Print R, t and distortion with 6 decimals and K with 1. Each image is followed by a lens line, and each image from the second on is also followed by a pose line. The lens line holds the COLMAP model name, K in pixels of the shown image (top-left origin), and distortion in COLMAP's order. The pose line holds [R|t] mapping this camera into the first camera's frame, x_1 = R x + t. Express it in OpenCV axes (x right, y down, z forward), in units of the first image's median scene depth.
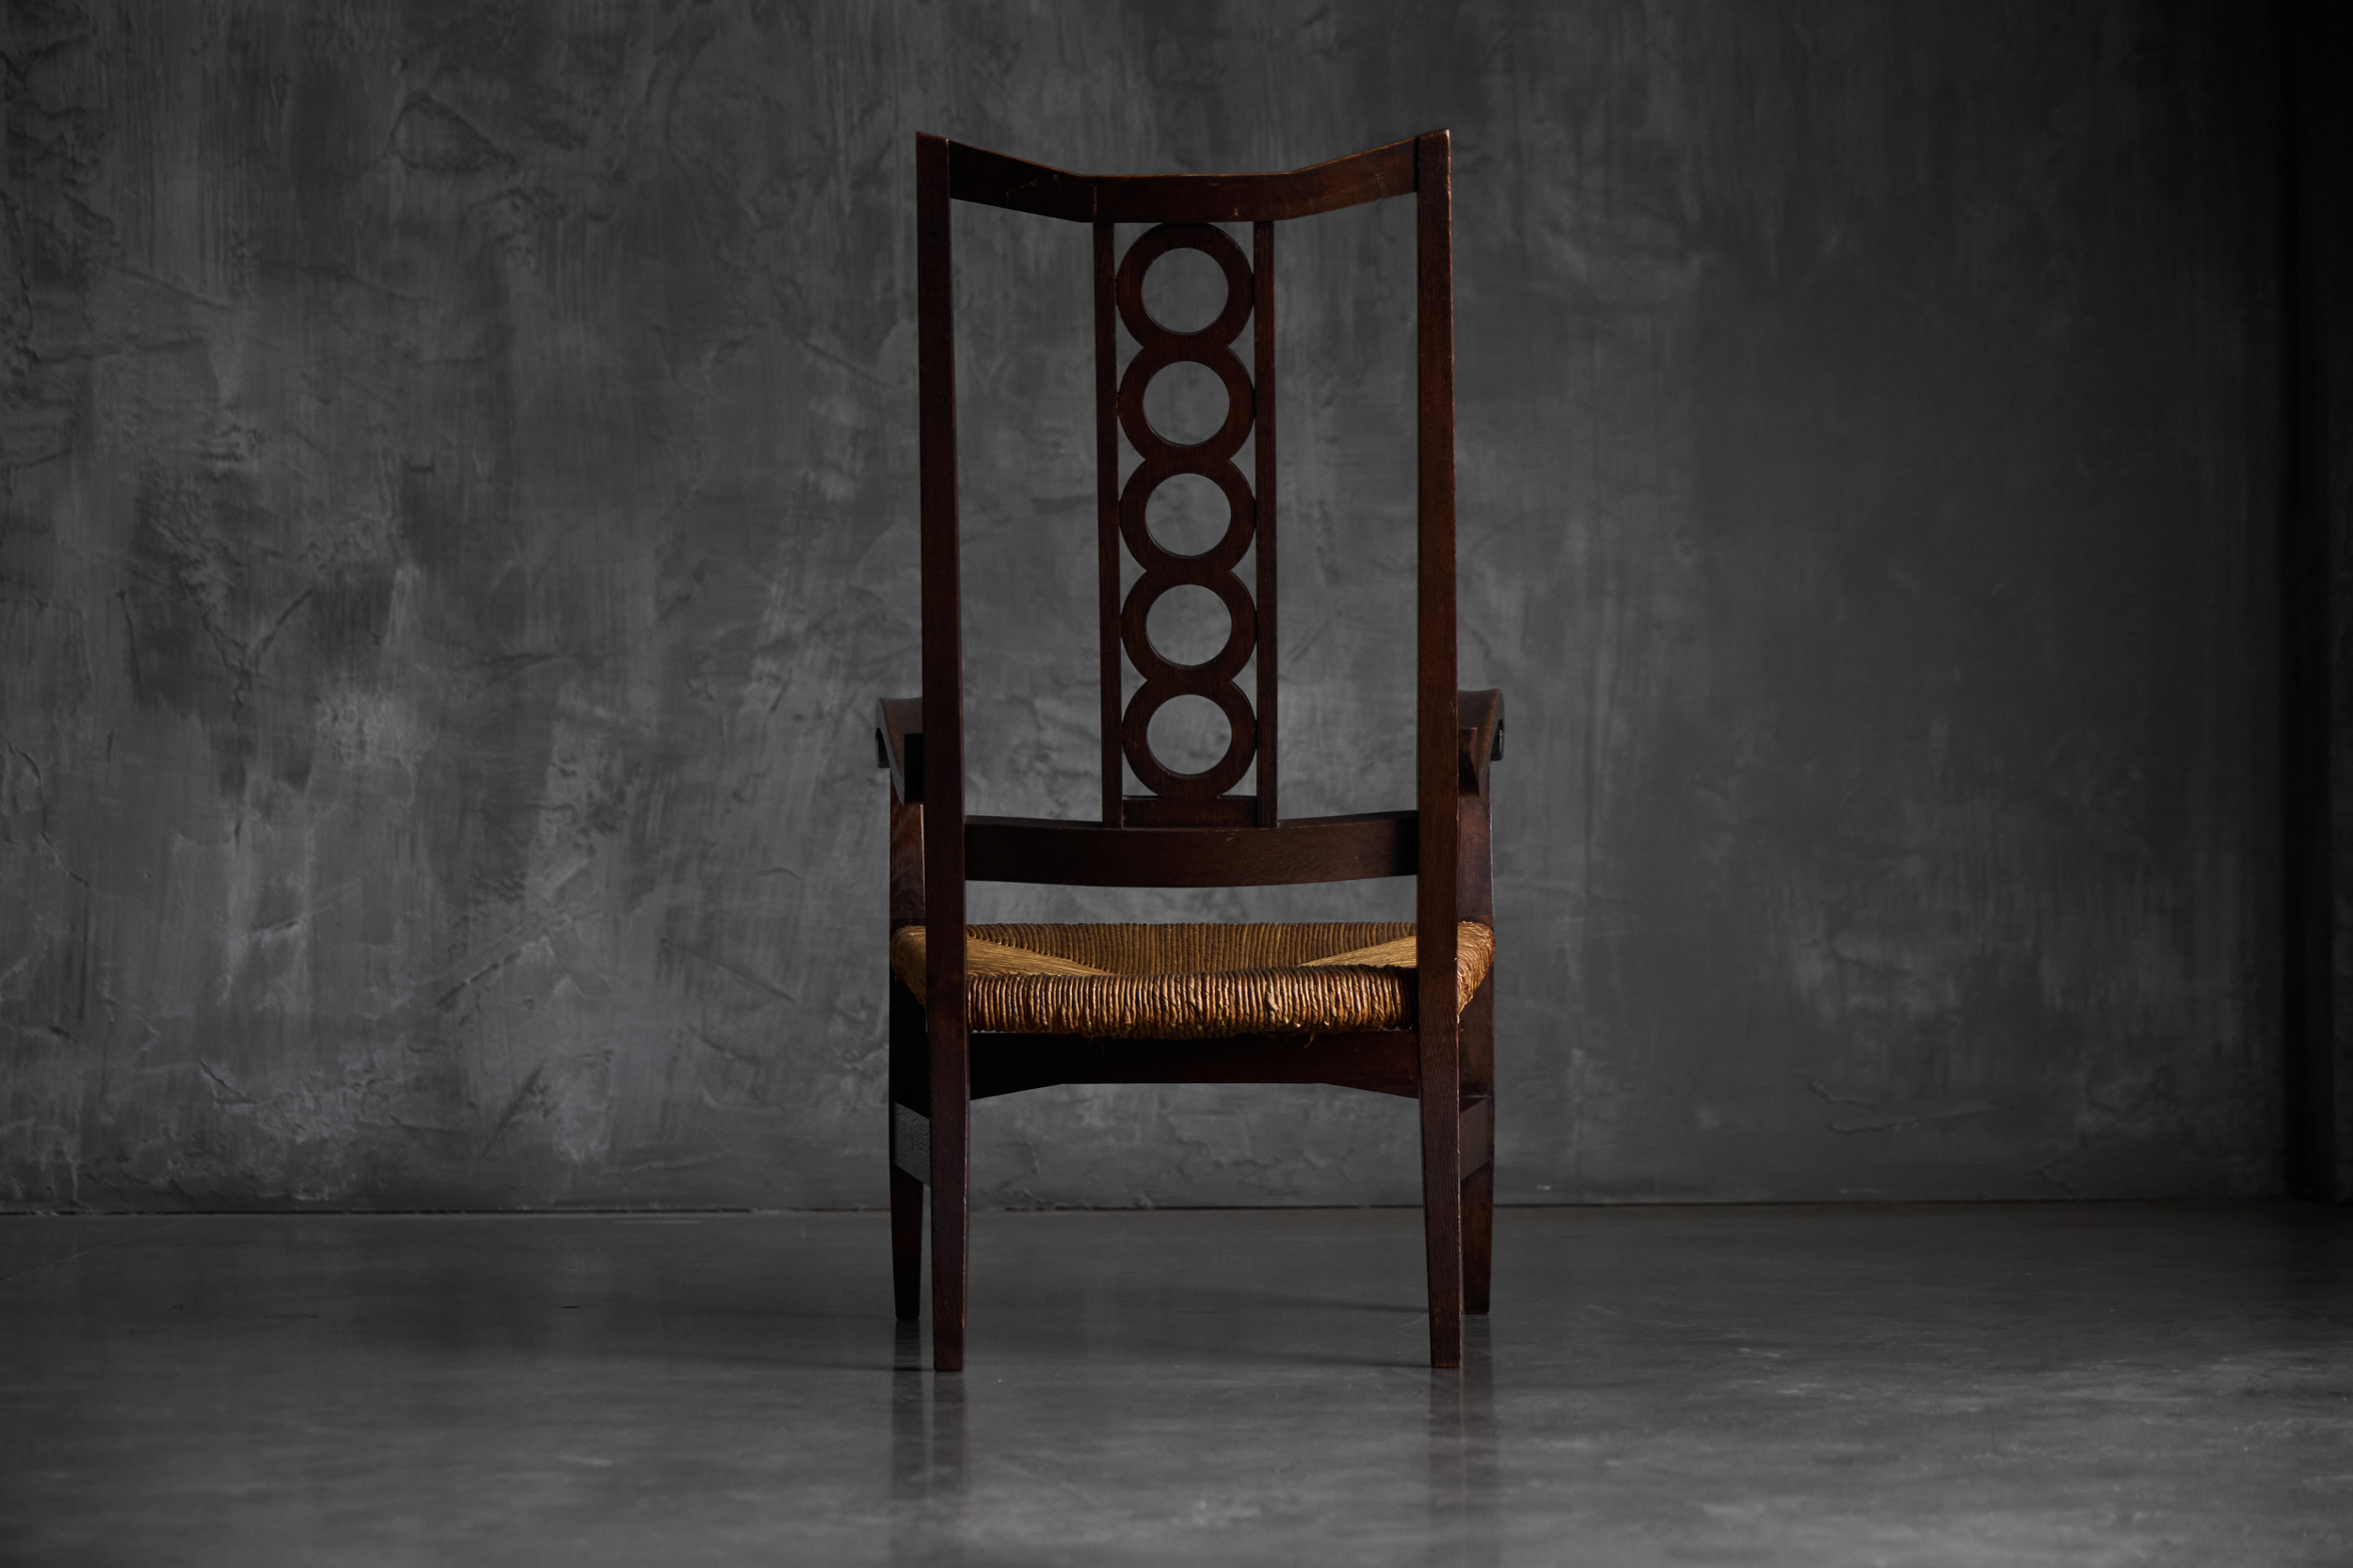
lens RADIAL K [[5777.9, 0, 1227.1], [0, 5777.9, 781.6], [0, 0, 1]] dist [-0.035975, 0.000000]
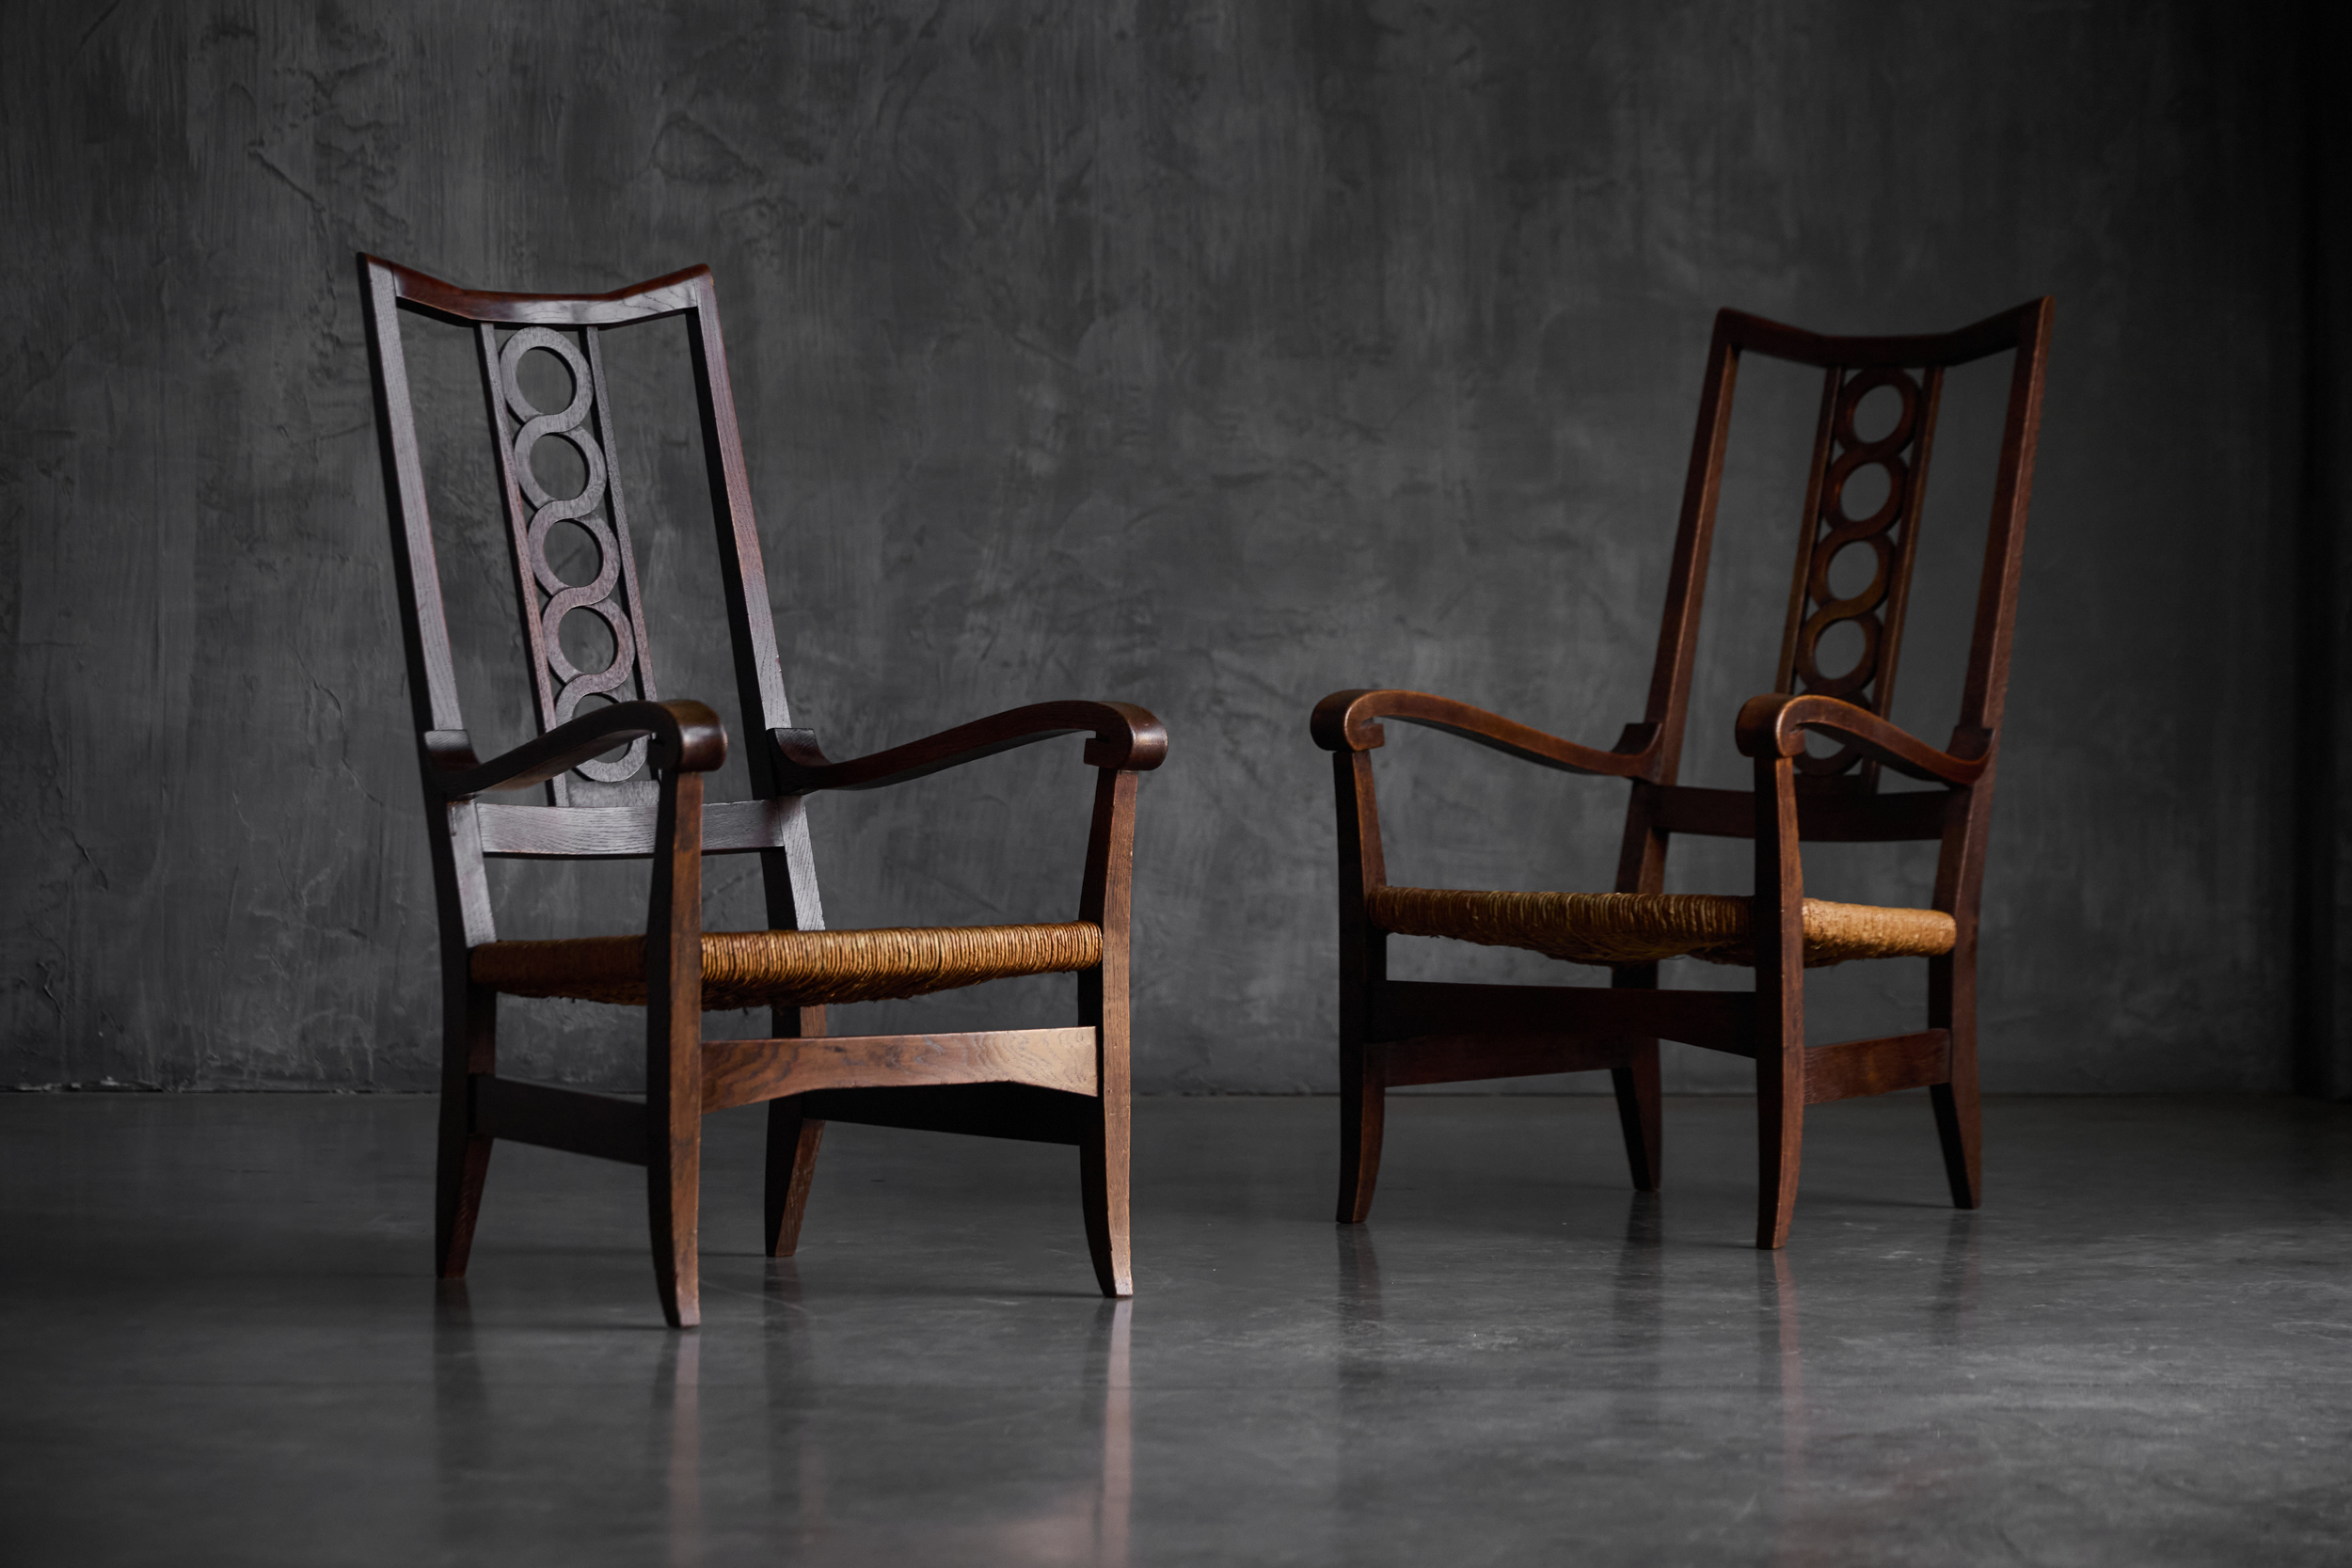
lens RADIAL K [[6240.4, 0, 1286.0], [0, 6240.4, 955.4], [0, 0, 1]] dist [-0.072422, 0.000000]
pose [[0.999745, 0.009147, 0.020648, -0.043648], [-0.010202, 0.998617, 0.051573, -0.017836], [-0.020148, -0.051770, 0.998456, -0.239544]]
